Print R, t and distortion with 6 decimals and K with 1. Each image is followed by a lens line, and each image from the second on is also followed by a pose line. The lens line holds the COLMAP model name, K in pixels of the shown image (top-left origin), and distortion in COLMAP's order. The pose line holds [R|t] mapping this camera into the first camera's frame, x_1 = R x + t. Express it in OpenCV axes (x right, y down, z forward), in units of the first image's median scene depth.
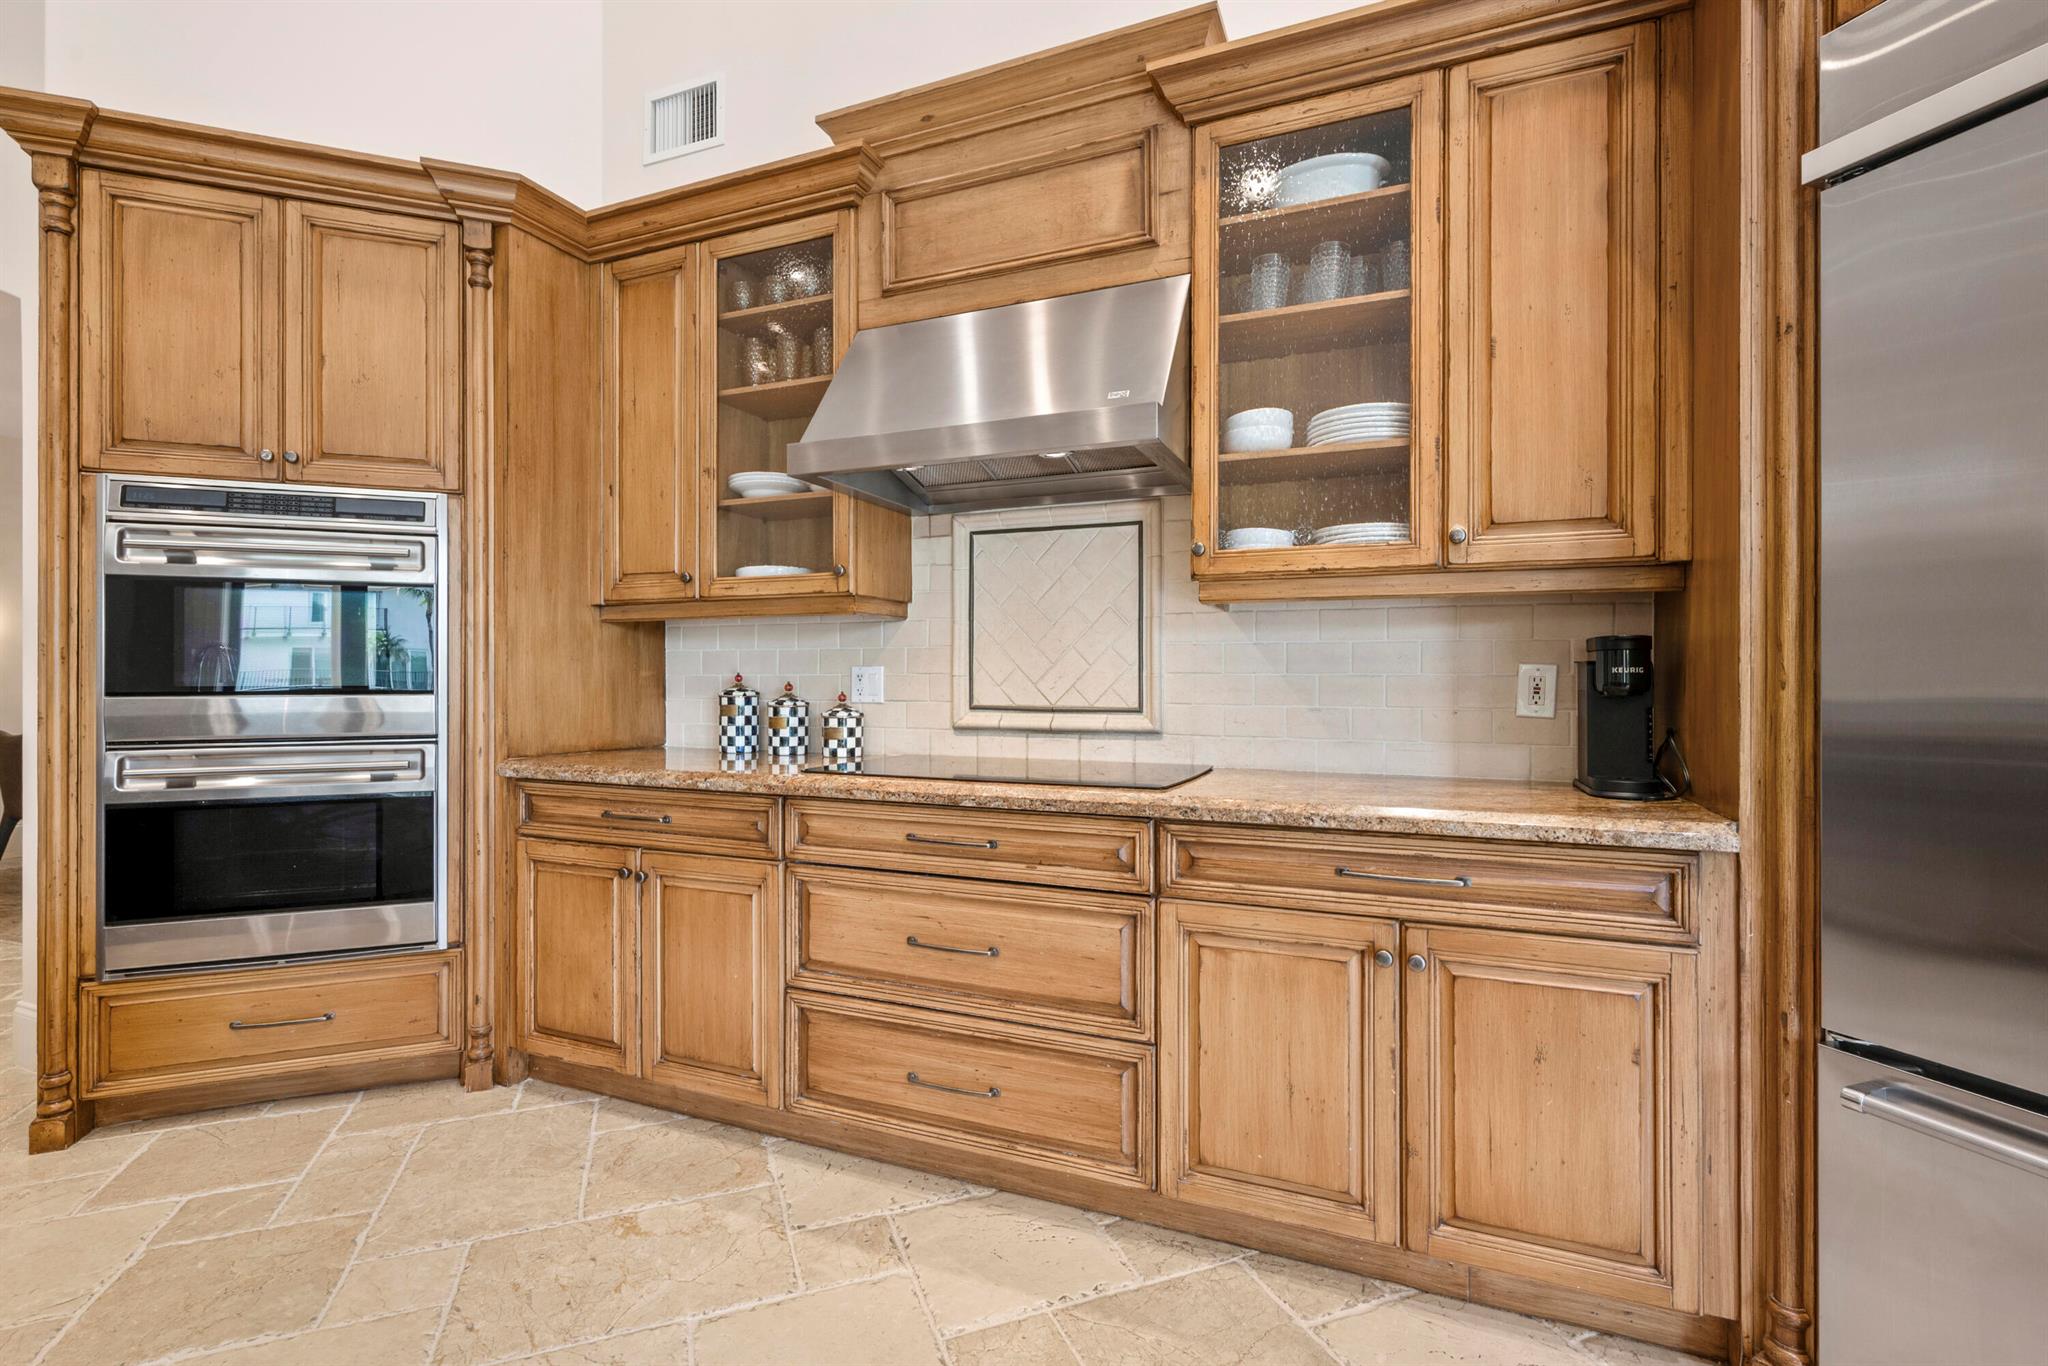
lens RADIAL K [[925.3, 0, 1028.5], [0, 925.3, 672.7], [0, 0, 1]] dist [0.000901, -0.000015]
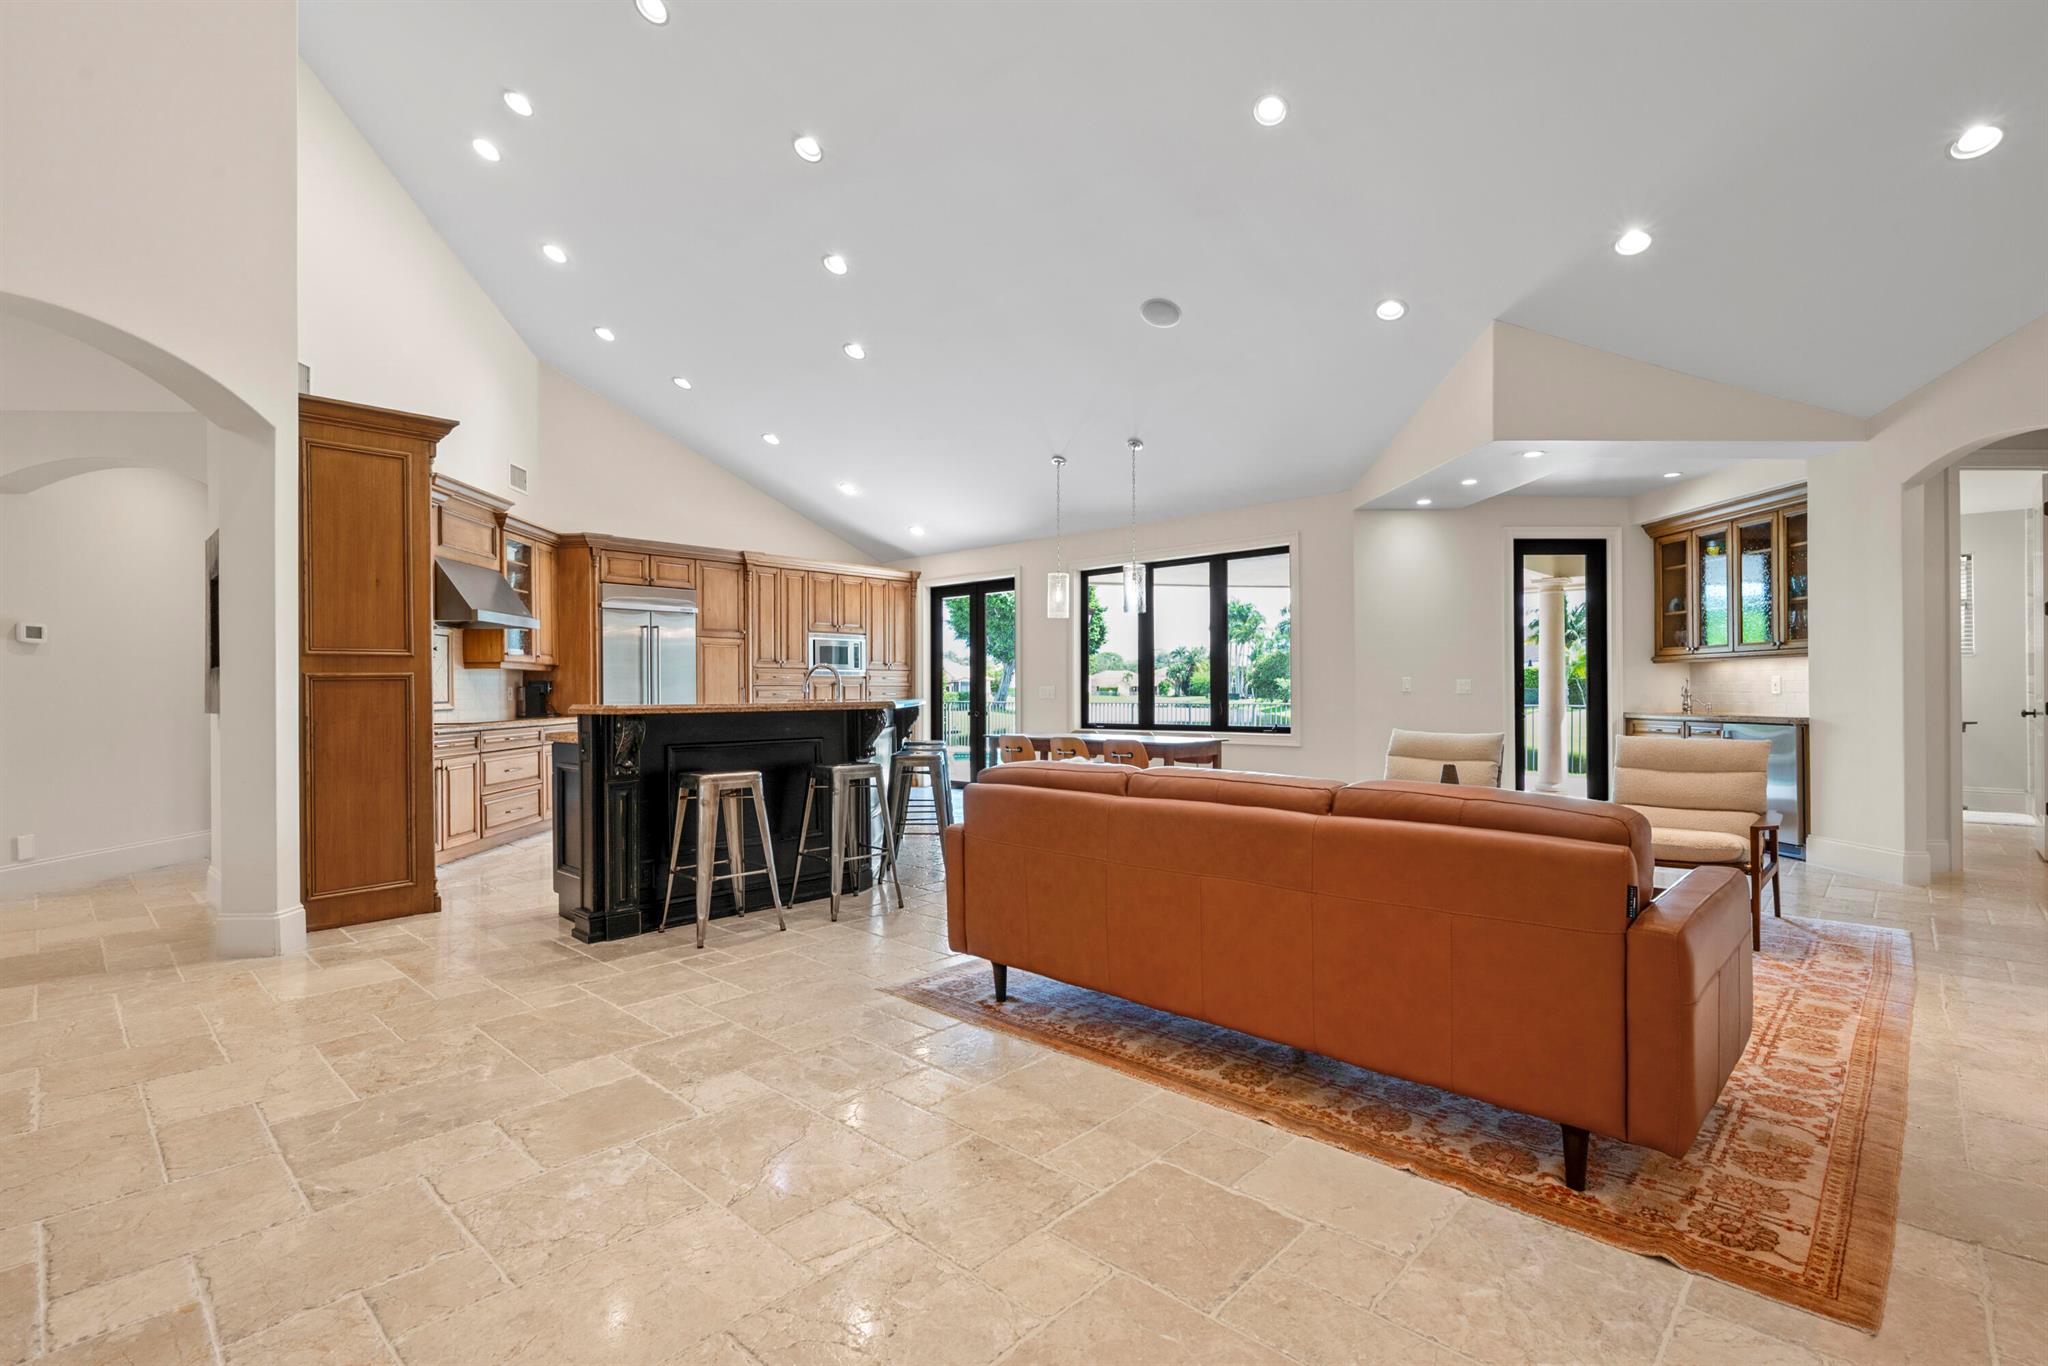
lens RADIAL K [[925.3, 0, 1021.5], [0, 925.3, 686.0], [0, 0, 1]] dist [0.000901, -0.000015]
pose [[-0.426226, 0.004858, 0.904604, -3.665889], [0.003401, 0.999987, -0.003768, 0.006318], [-0.904610, 0.001471, -0.426237, 0.709129]]
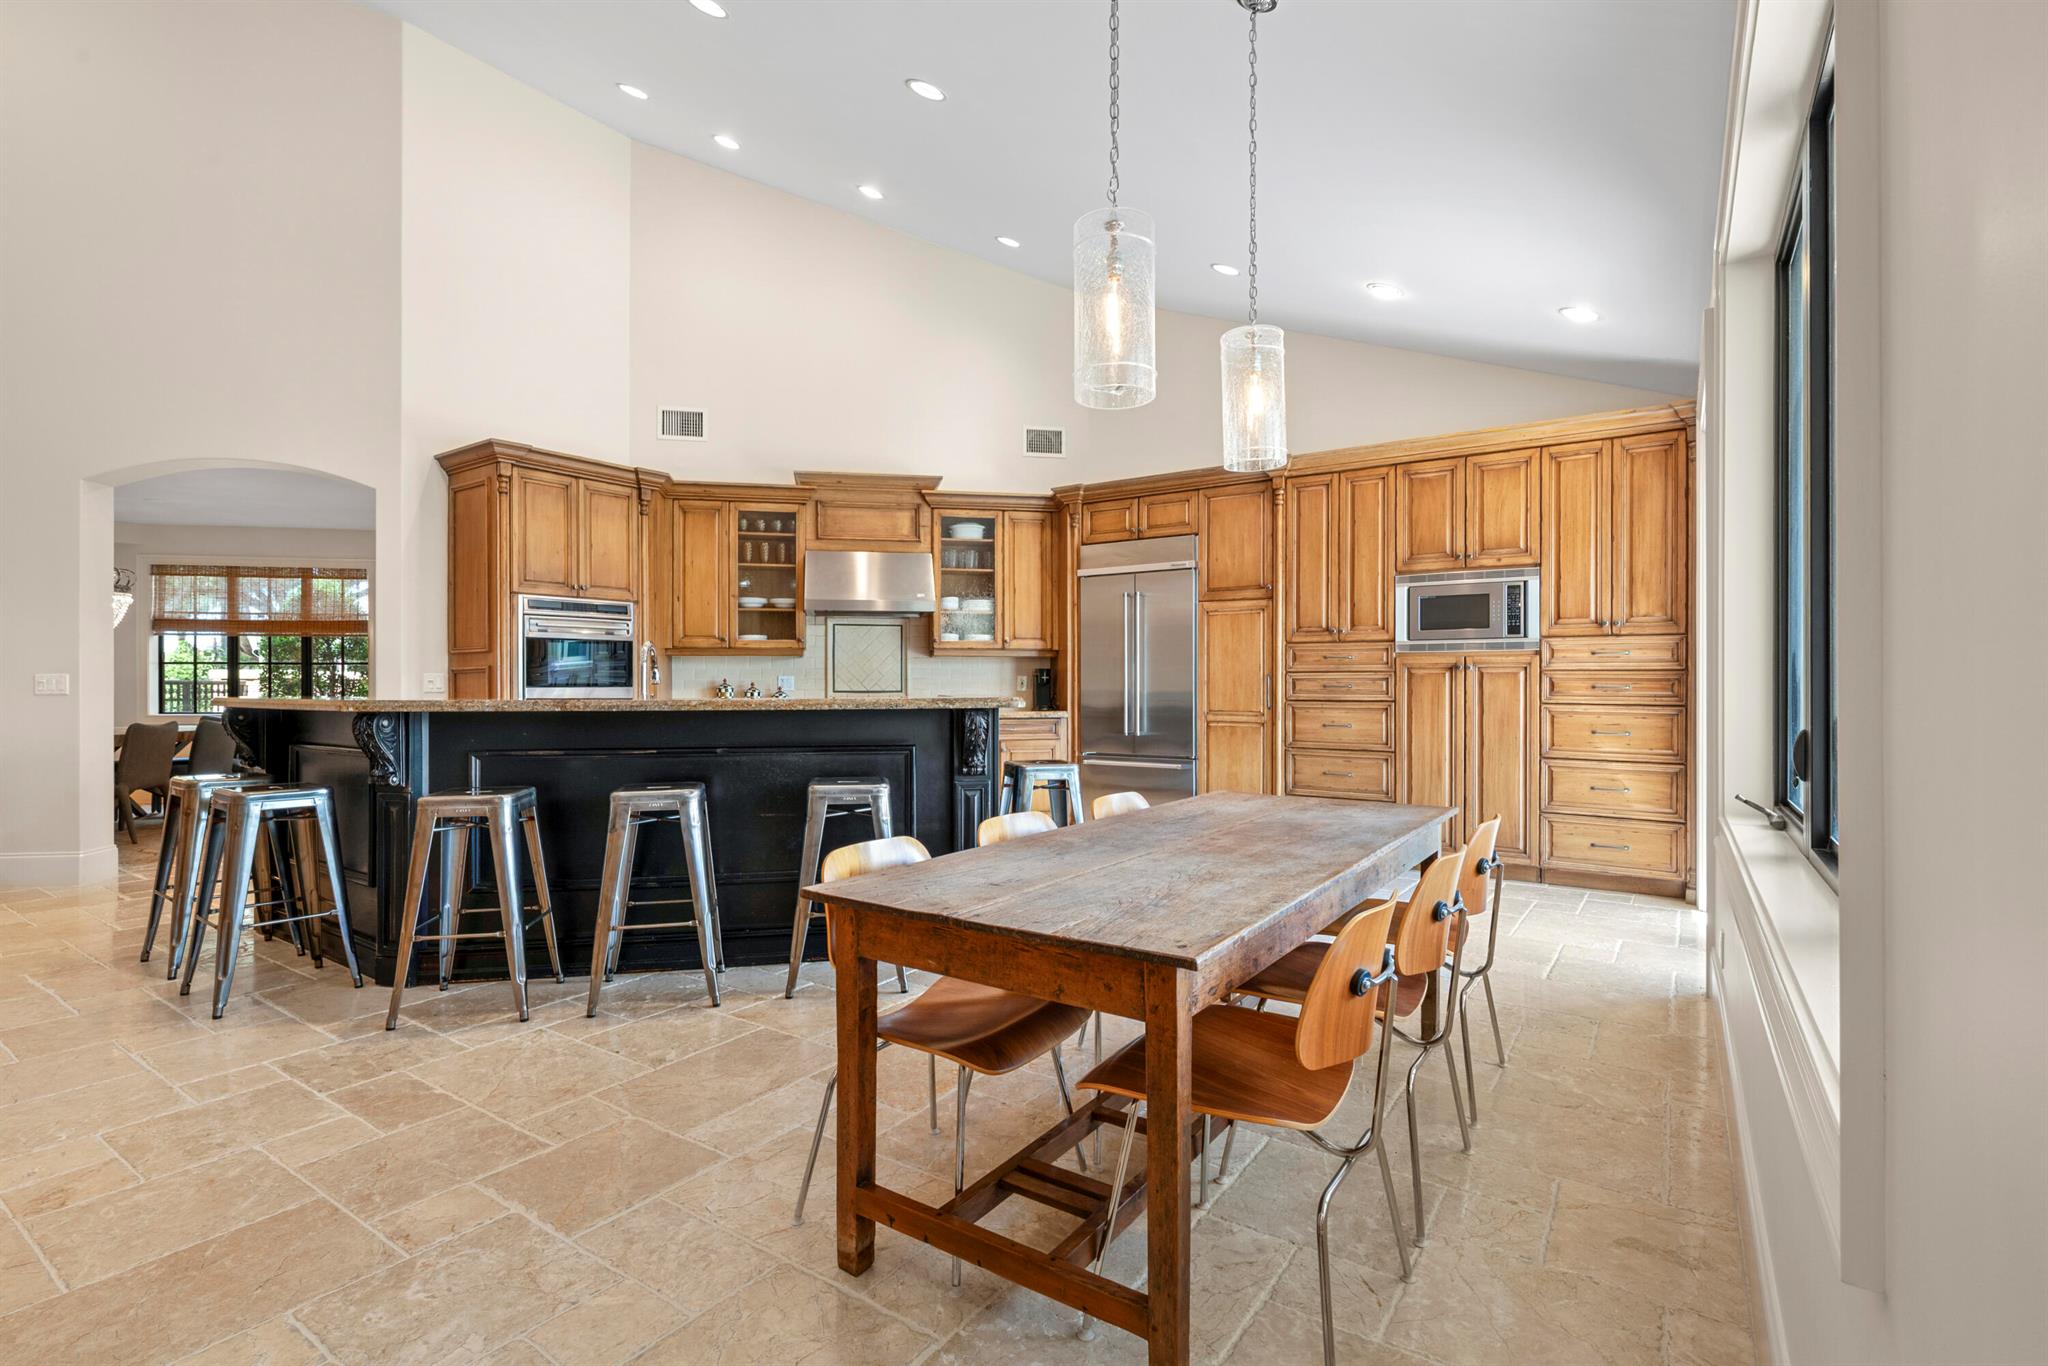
lens RADIAL K [[925.3, 0, 1036.1], [0, 925.3, 685.8], [0, 0, 1]] dist [0.000901, -0.000015]
pose [[0.821356, -0.003776, 0.570403, -1.344717], [0.000951, 0.999986, 0.005251, 0.009457], [-0.570415, -0.003771, 0.821348, -1.820730]]
